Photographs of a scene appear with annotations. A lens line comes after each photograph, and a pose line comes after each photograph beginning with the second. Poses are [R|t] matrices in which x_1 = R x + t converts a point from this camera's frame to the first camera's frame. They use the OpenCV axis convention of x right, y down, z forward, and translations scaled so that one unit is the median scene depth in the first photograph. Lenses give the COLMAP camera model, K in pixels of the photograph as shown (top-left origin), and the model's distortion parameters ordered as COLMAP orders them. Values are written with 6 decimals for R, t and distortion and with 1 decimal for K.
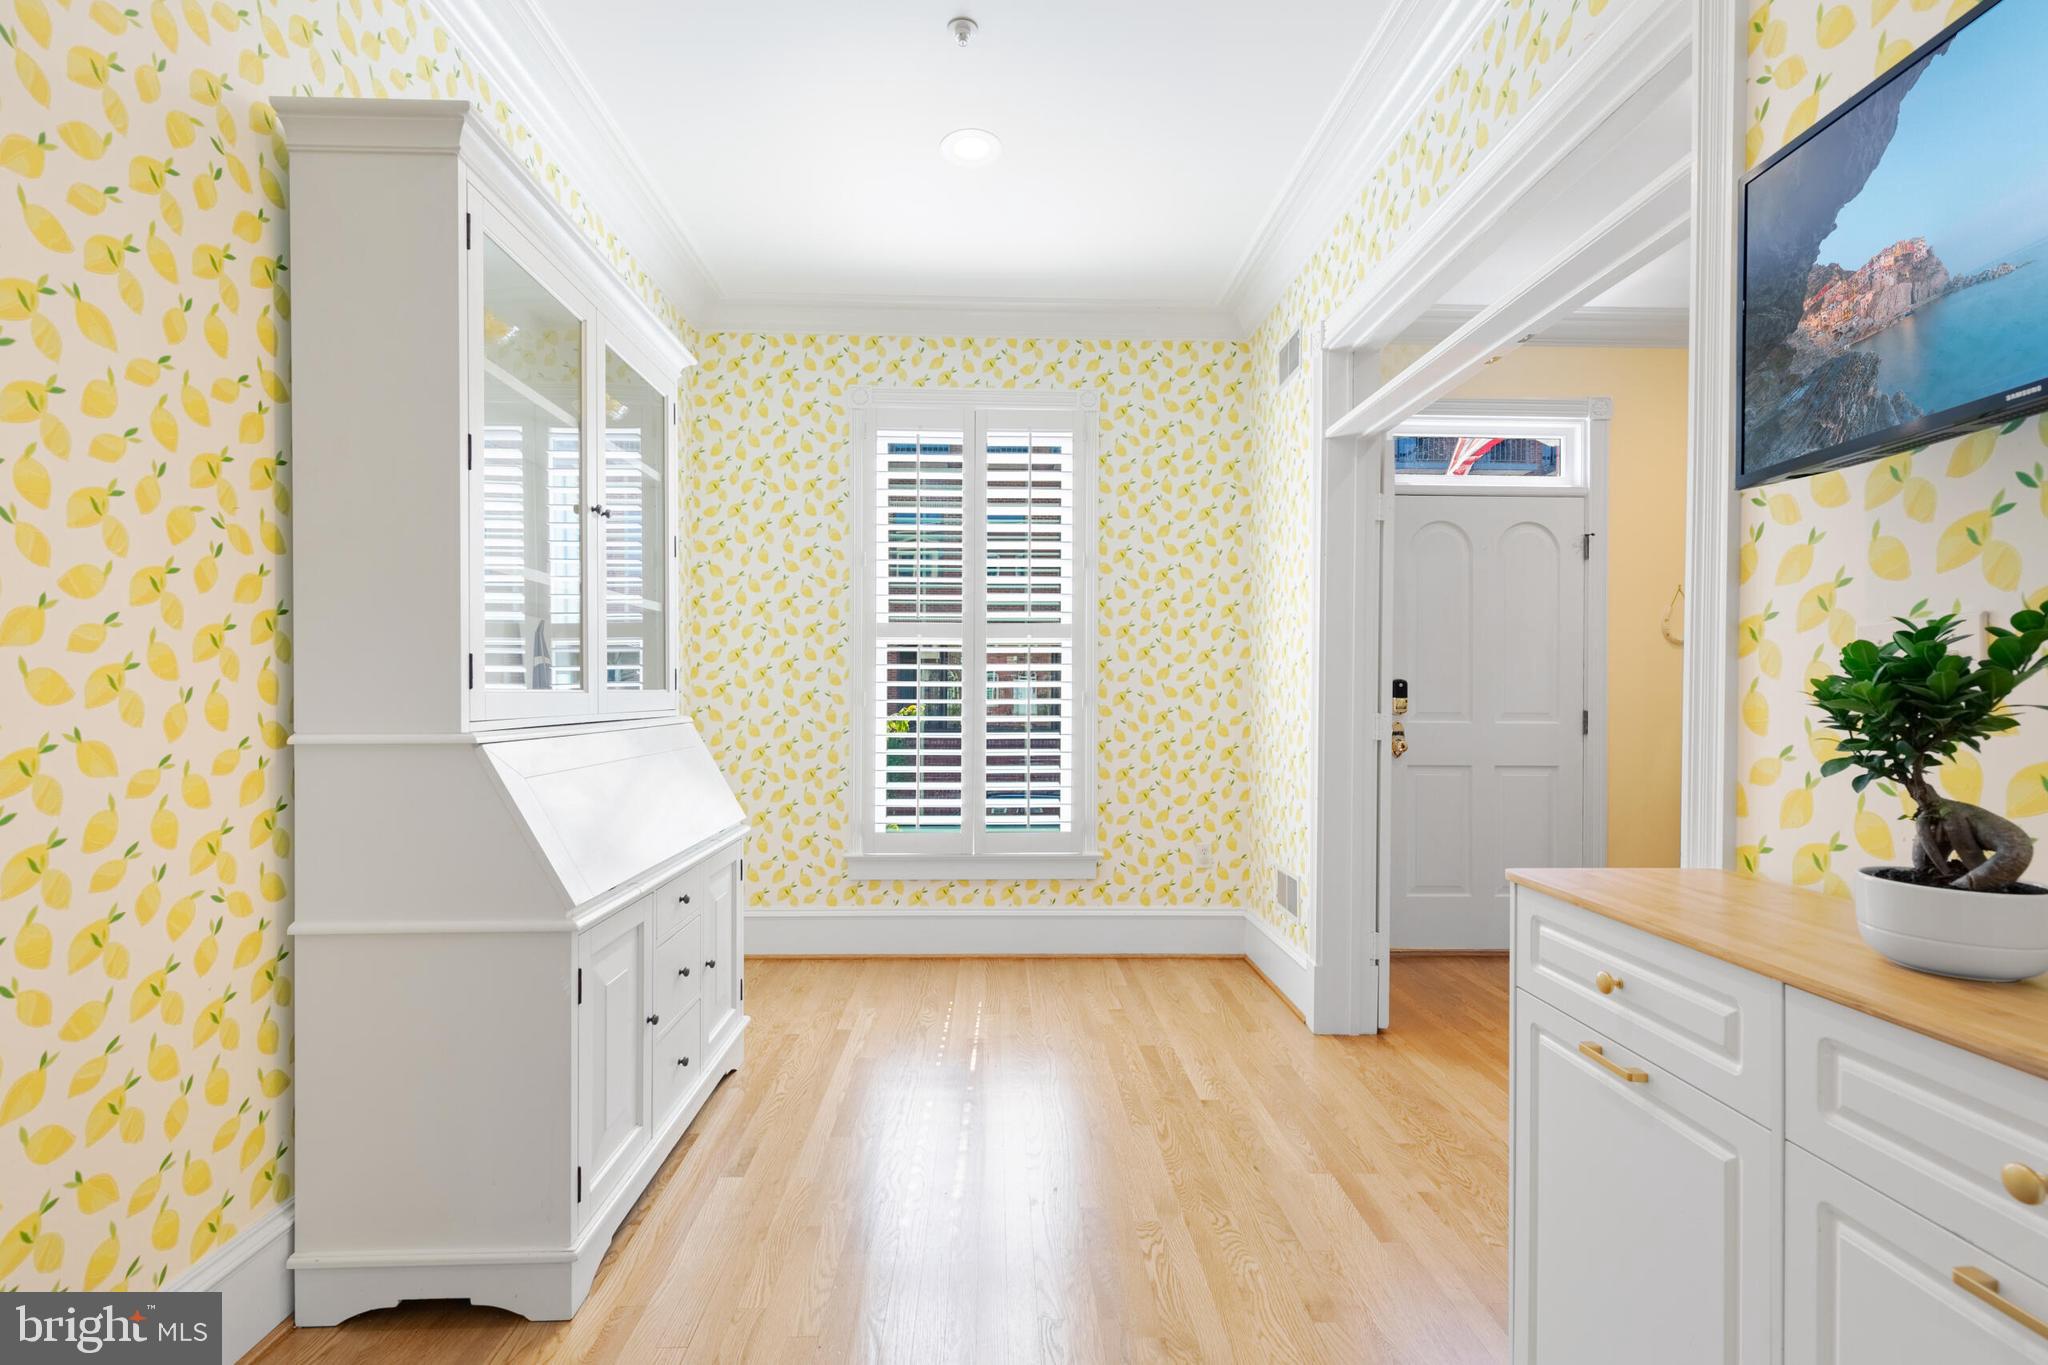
lens RADIAL K [[945.9, 0, 1024.2], [0, 945.9, 690.7], [0, 0, 1]] dist [0.002827, 0.000148]
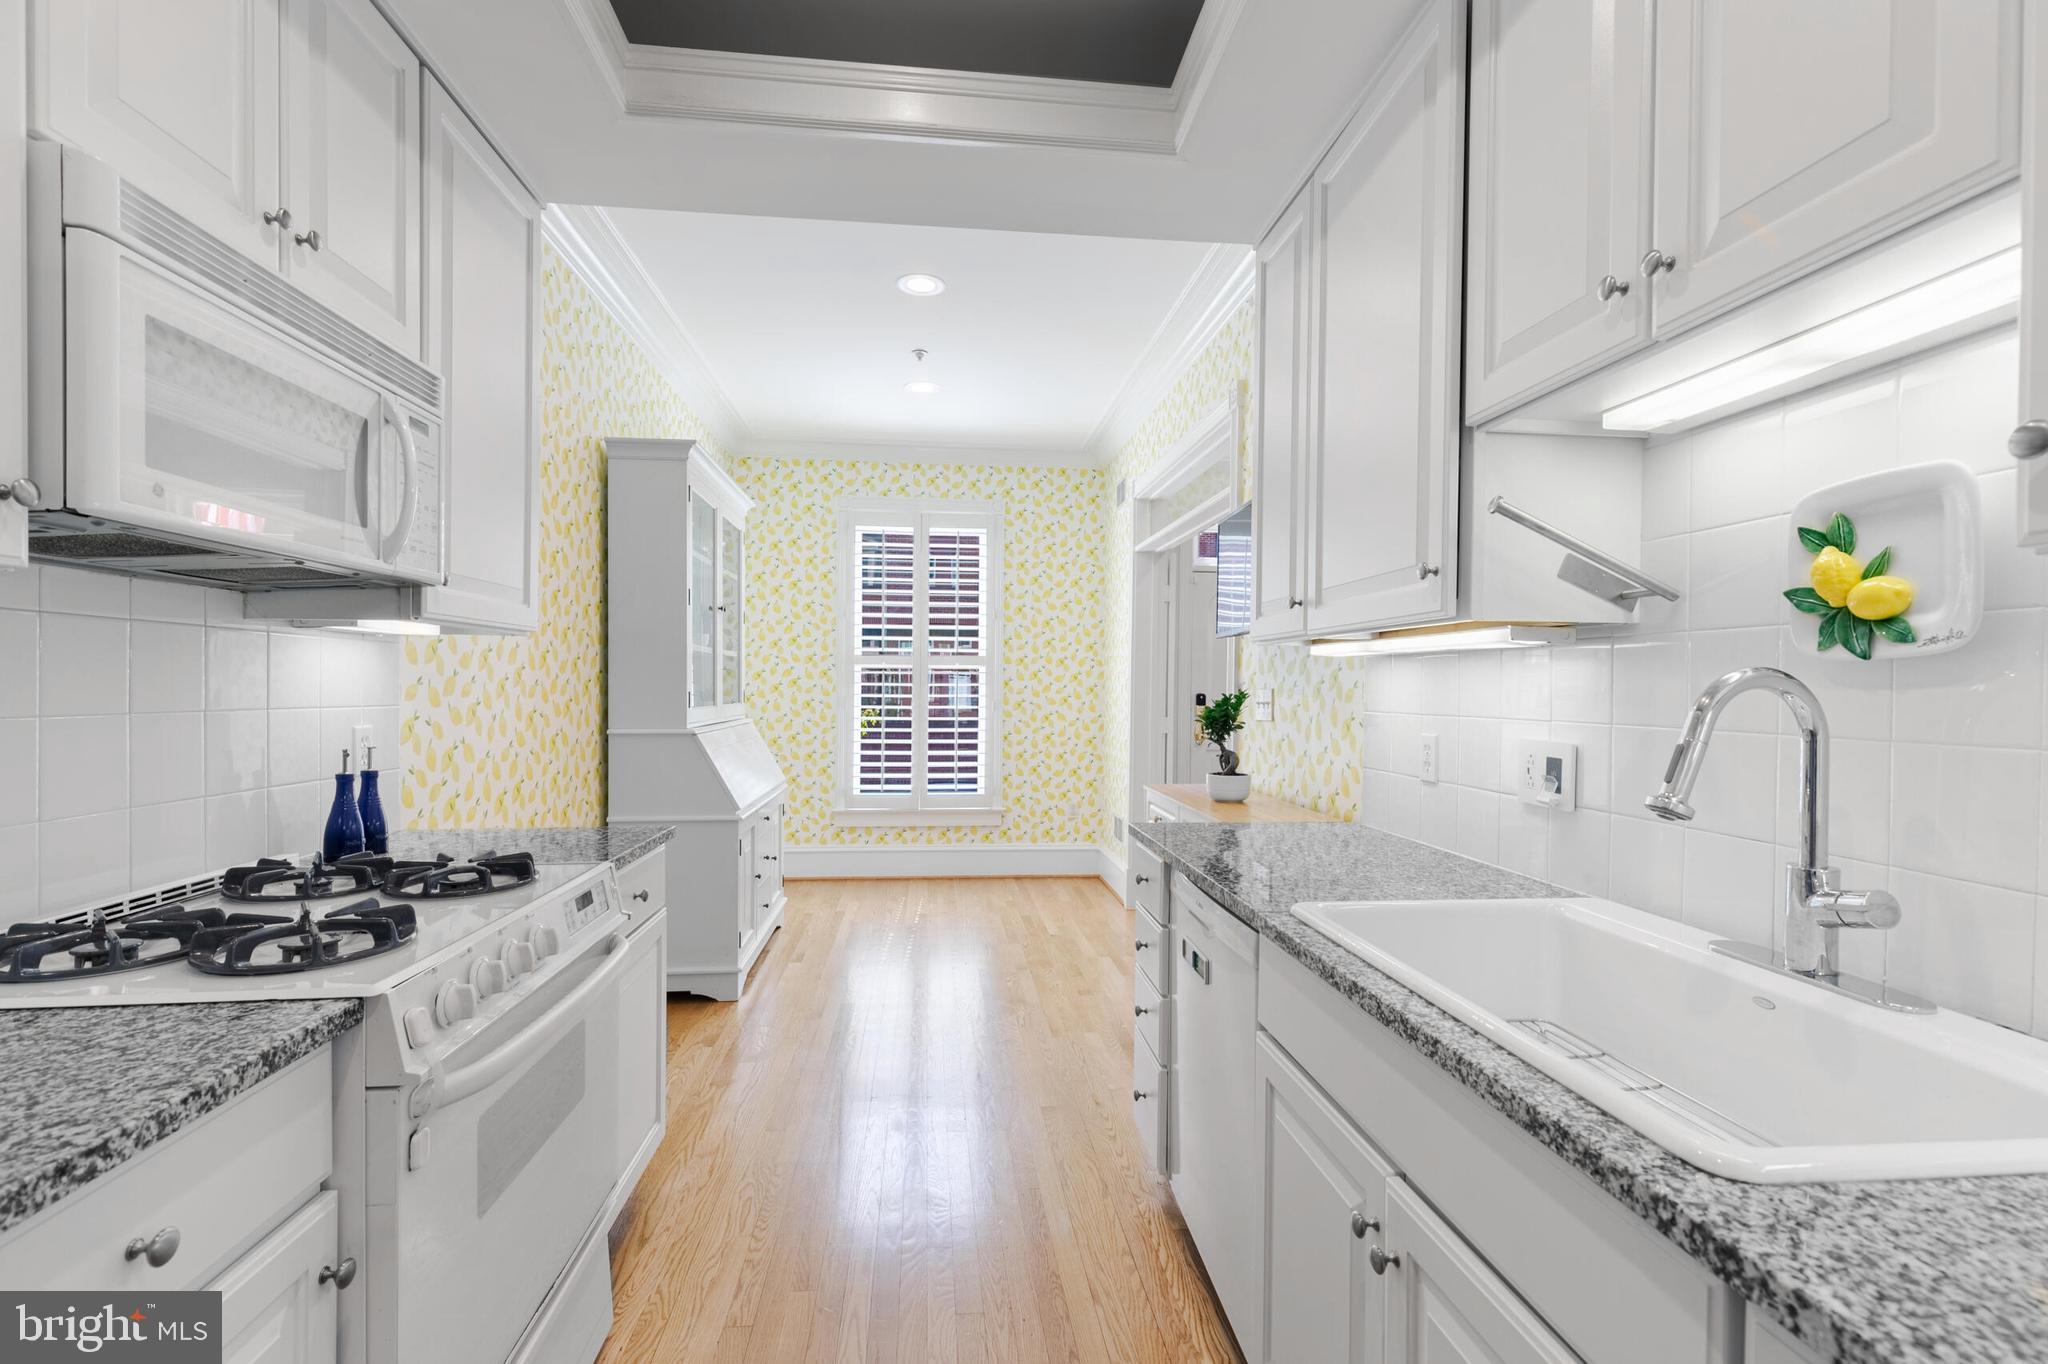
lens RADIAL K [[945.9, 0, 1028.2], [0, 945.9, 692.9], [0, 0, 1]] dist [0.002827, 0.000148]
pose [[0.997409, 0.004166, 0.071824, 0.010045], [-0.004718, 0.999961, 0.007525, -0.023495], [-0.071790, -0.007844, 0.997389, -0.502635]]
